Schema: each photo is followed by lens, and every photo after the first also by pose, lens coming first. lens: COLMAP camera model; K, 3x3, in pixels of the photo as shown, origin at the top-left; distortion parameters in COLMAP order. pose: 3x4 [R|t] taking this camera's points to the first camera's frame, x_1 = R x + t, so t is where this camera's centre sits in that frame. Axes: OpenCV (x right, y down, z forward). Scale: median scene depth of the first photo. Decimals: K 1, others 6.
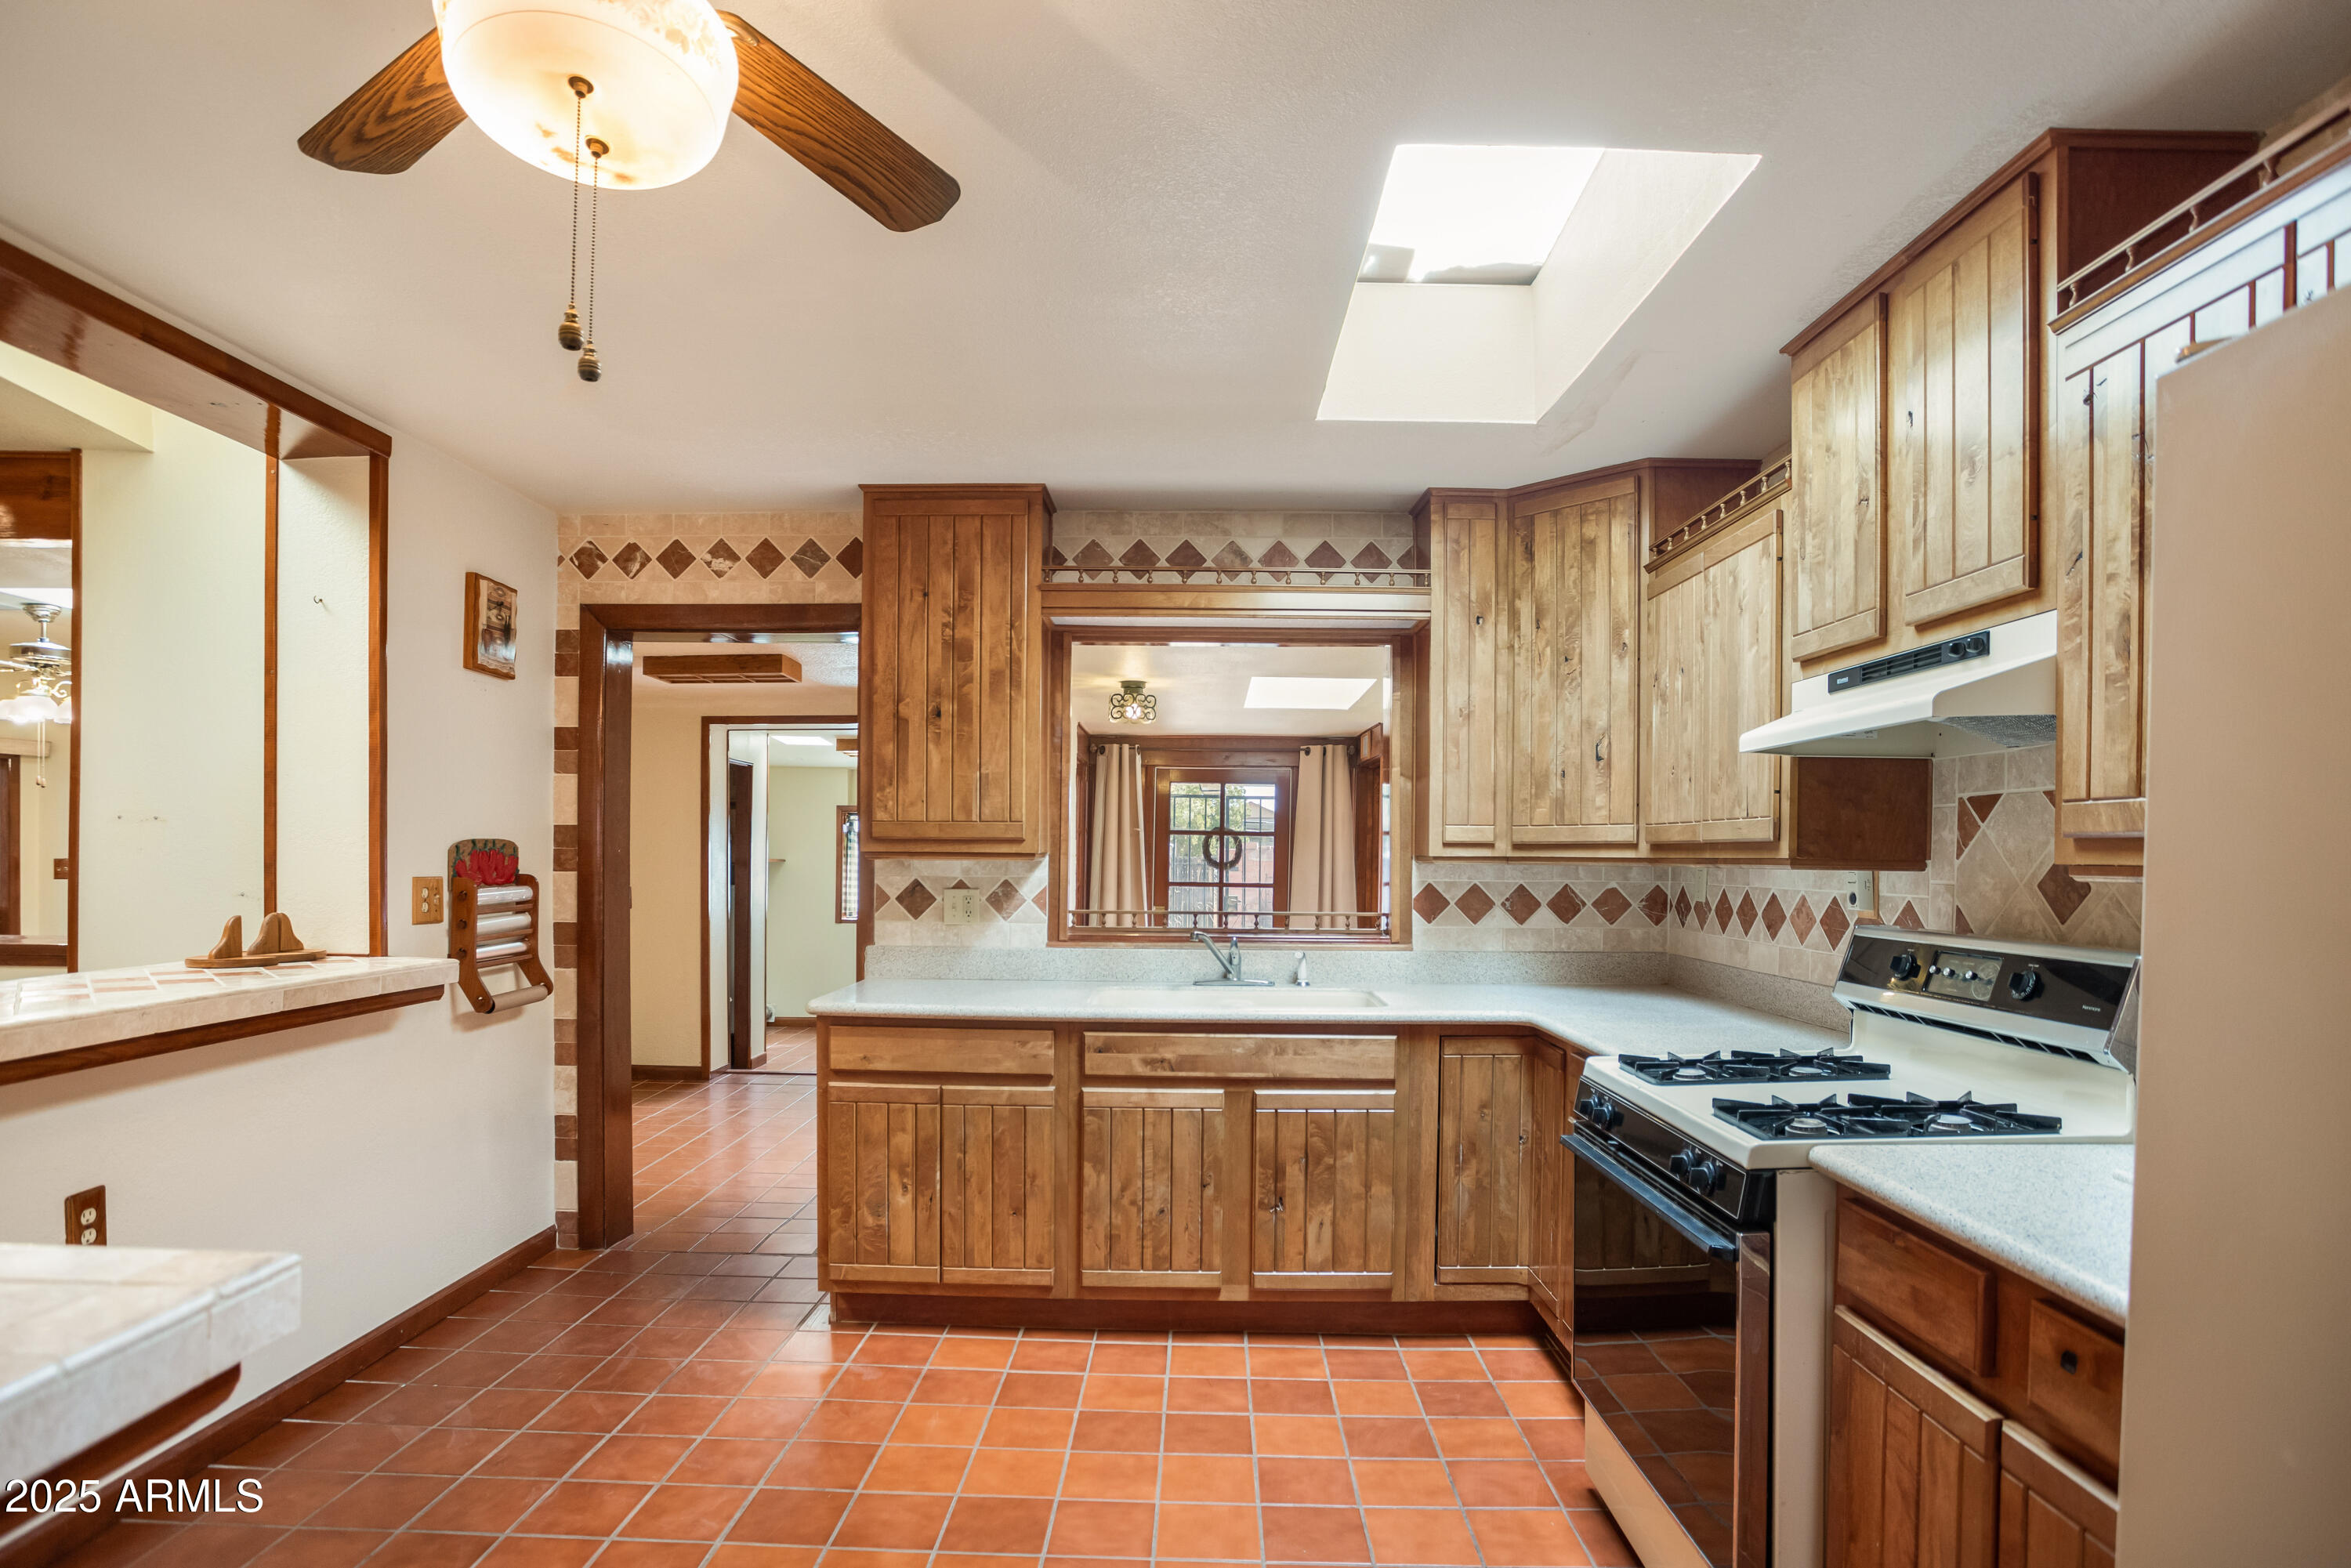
lens RADIAL K [[1206.8, 0, 1158.6], [0, 1206.8, 862.9], [0, 0, 1]] dist [-0.052271, 0.000394]
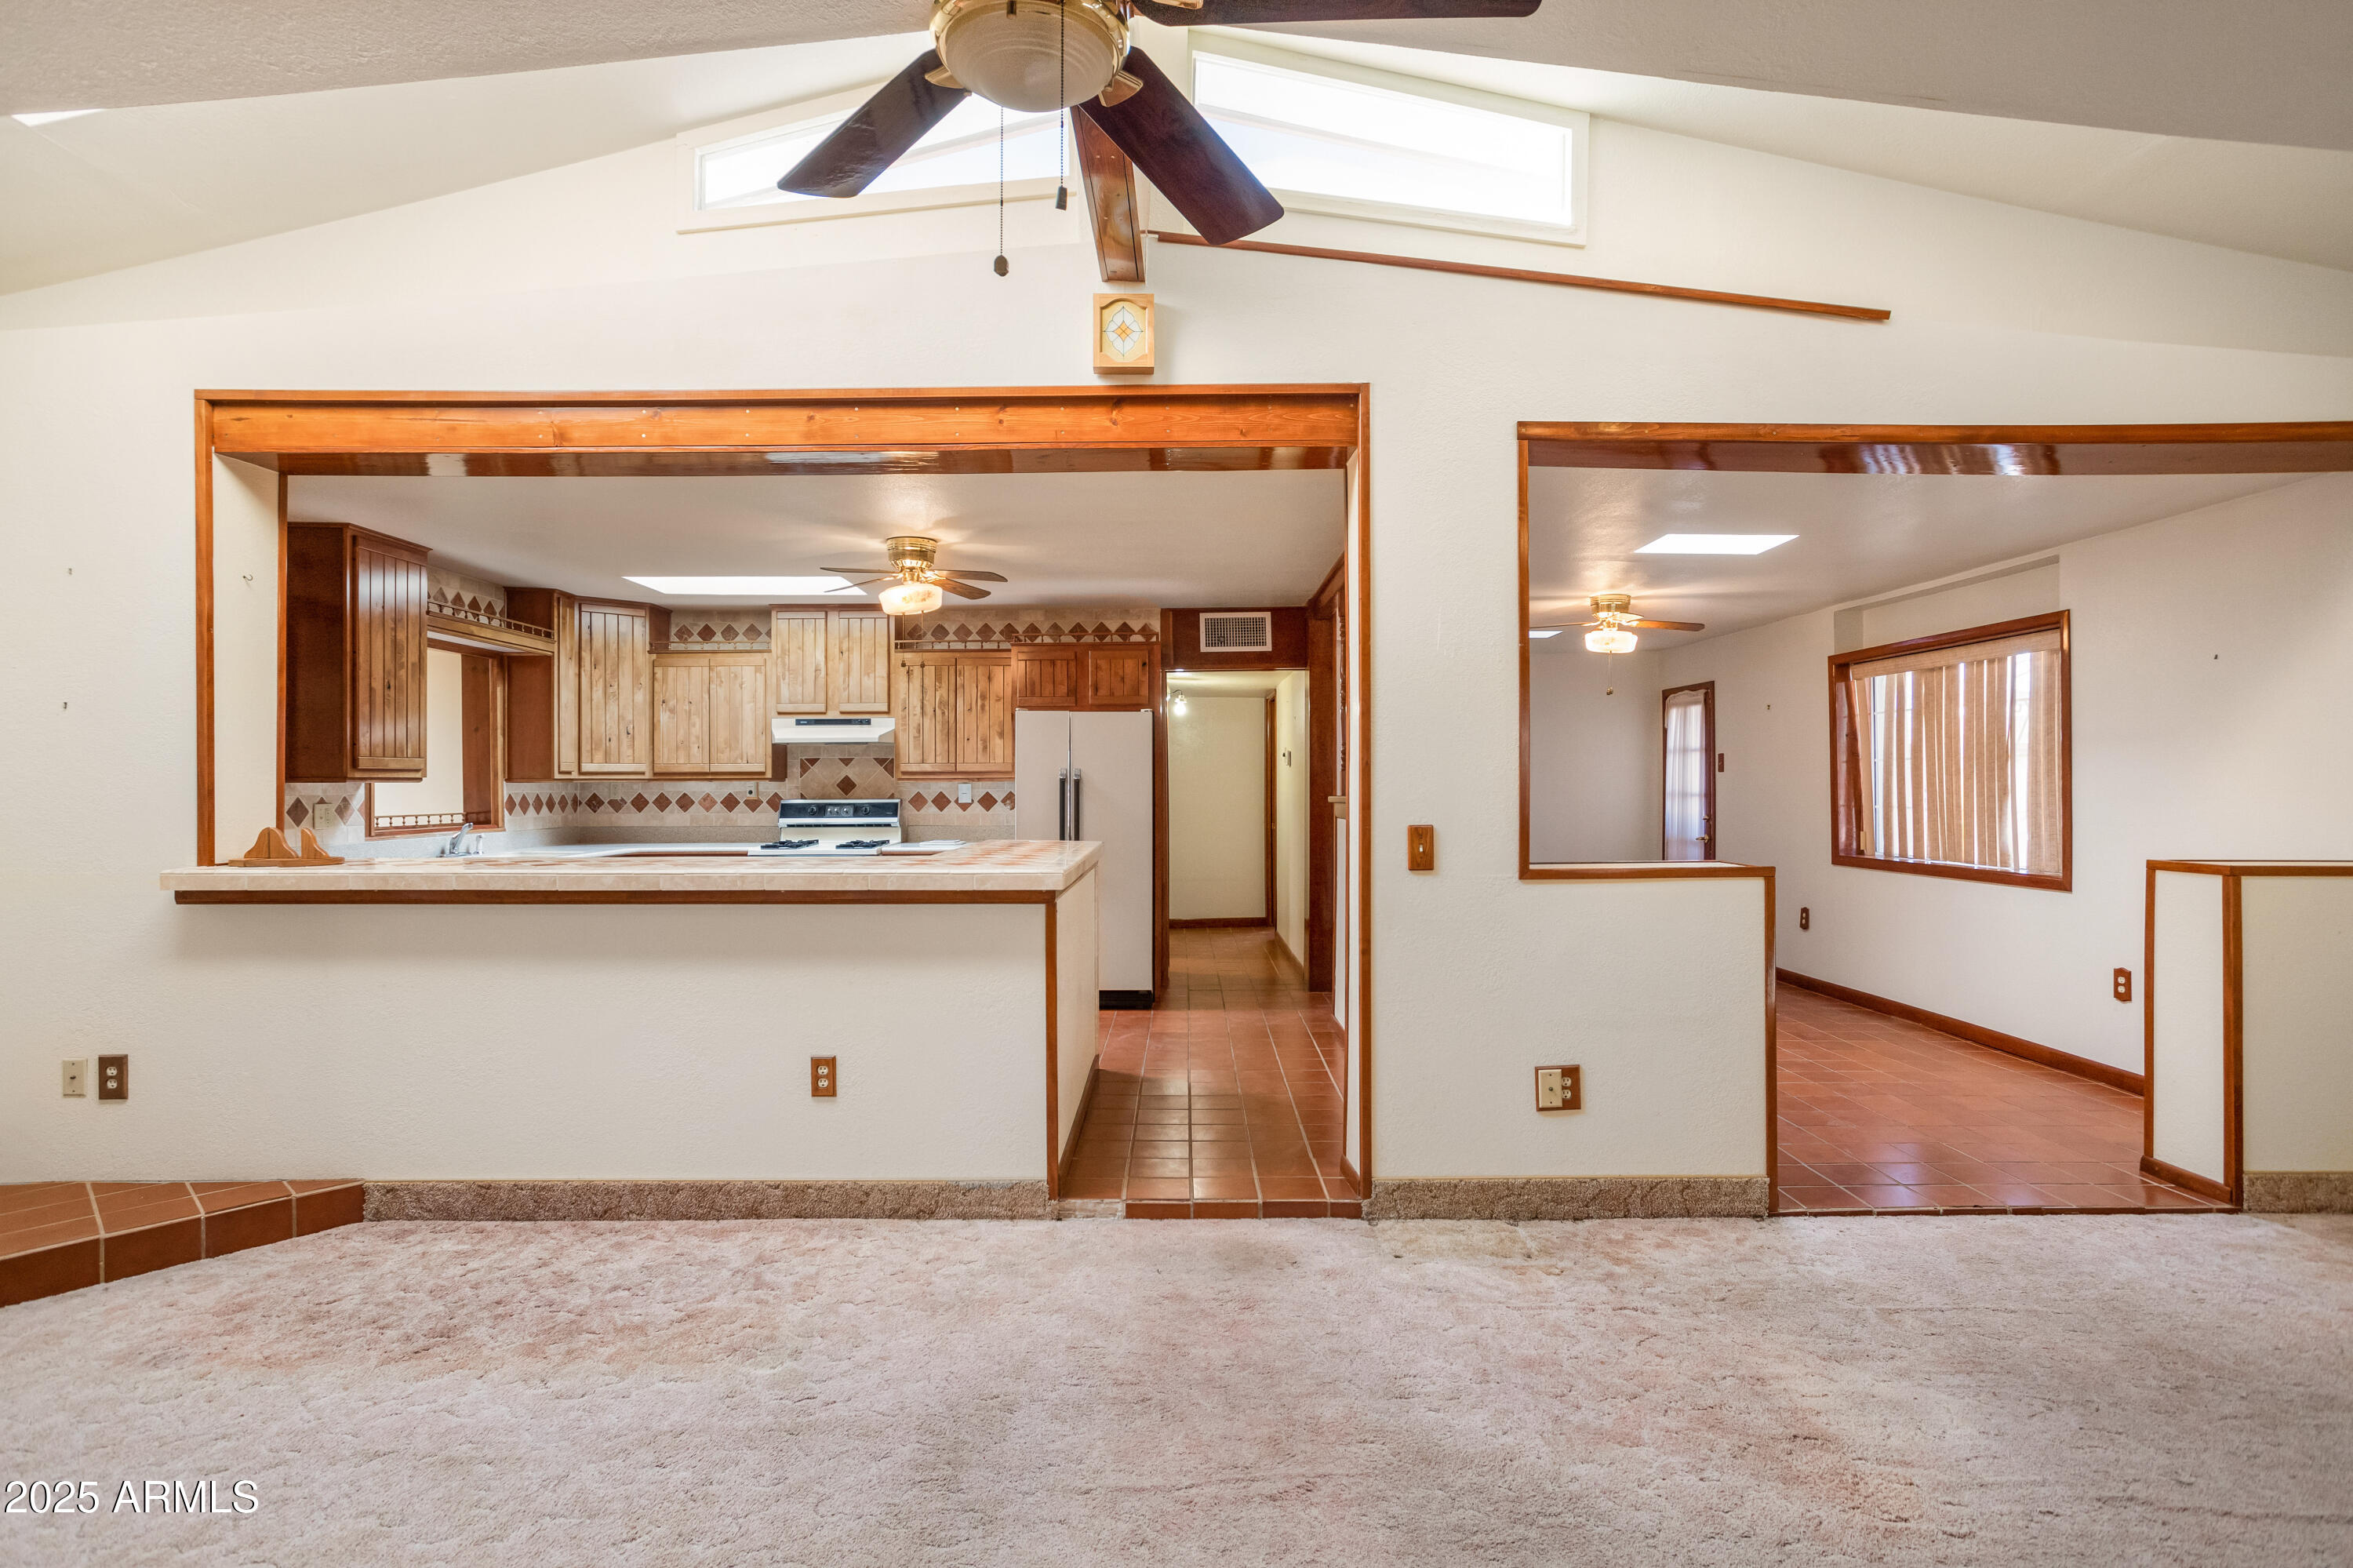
lens RADIAL K [[1167.9, 0, 1170.7], [0, 1167.9, 784.0], [0, 0, 1]] dist [-0.032836, 0.015753]
pose [[-0.010074, -0.009703, 0.999902, -1.555280], [0.011526, 0.999885, 0.009819, -0.003453], [-0.999883, 0.011624, -0.009961, 0.022382]]
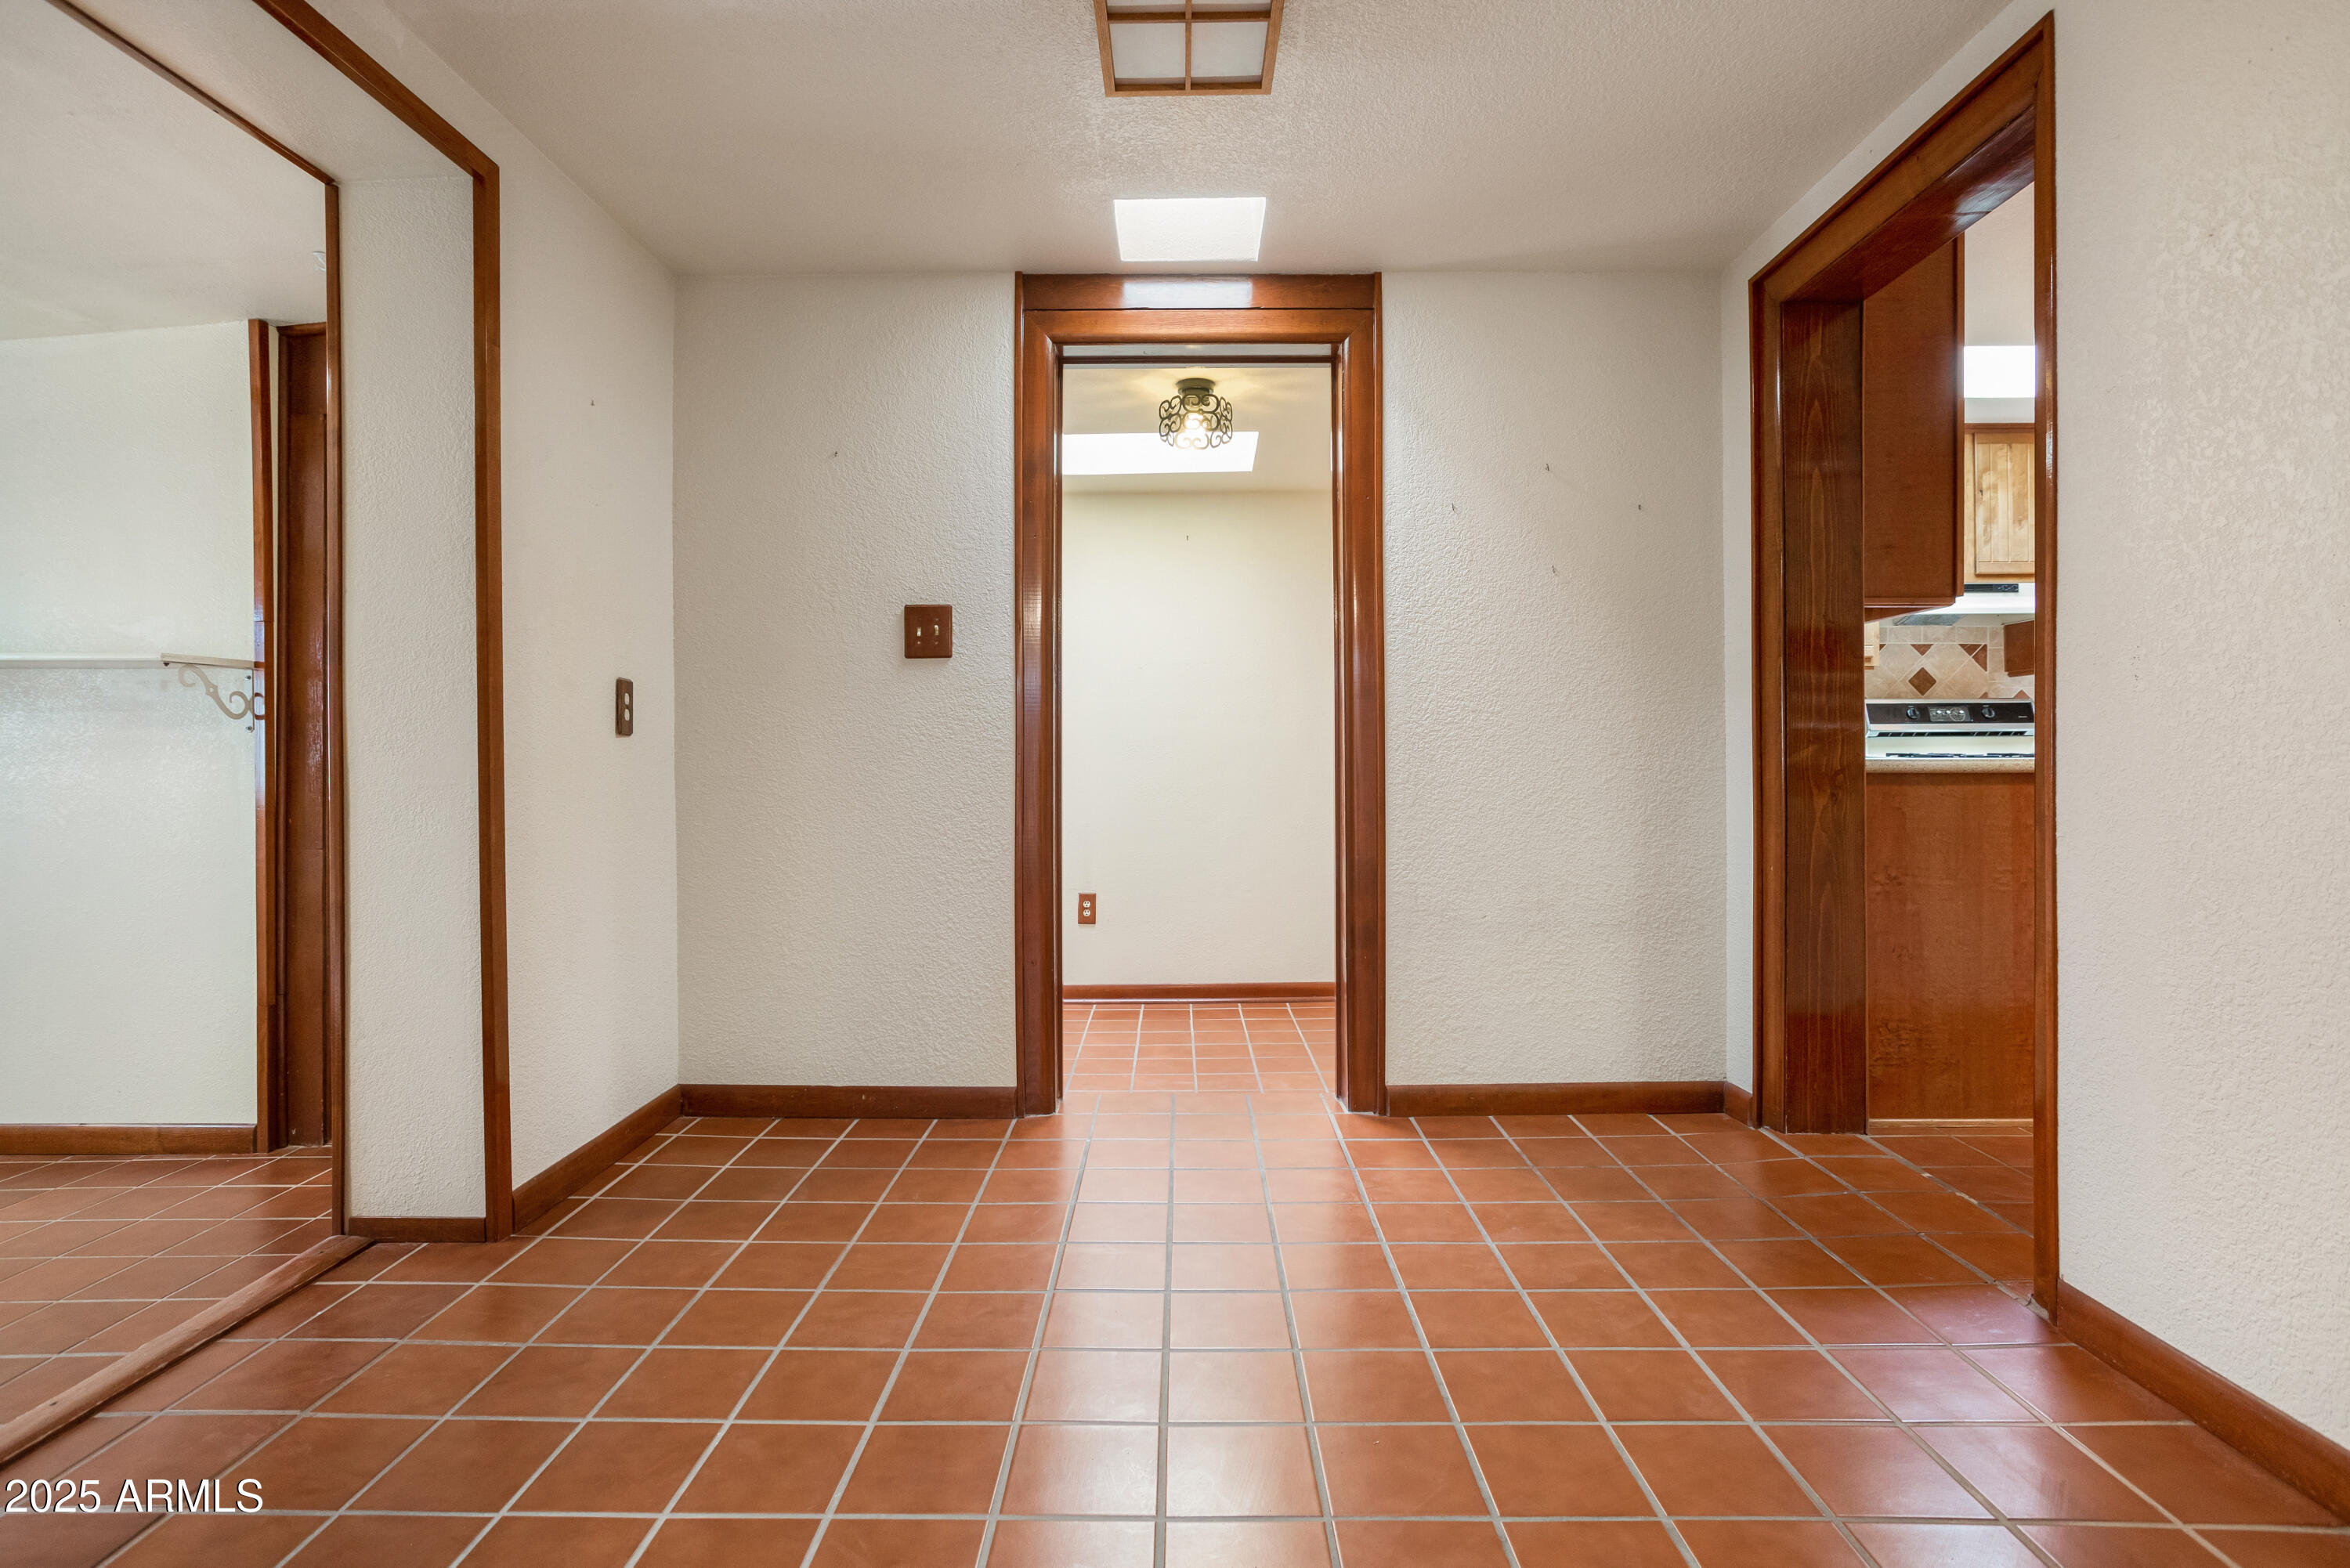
lens RADIAL K [[1166.3, 0, 1188.4], [0, 1166.3, 770.5], [0, 0, 1]] dist [-0.032836, 0.015753]
pose [[-0.015090, -0.015089, 0.999772, -0.987711], [0.011694, 0.999815, 0.015266, 0.089372], [-0.999818, 0.011921, -0.014911, 1.482465]]
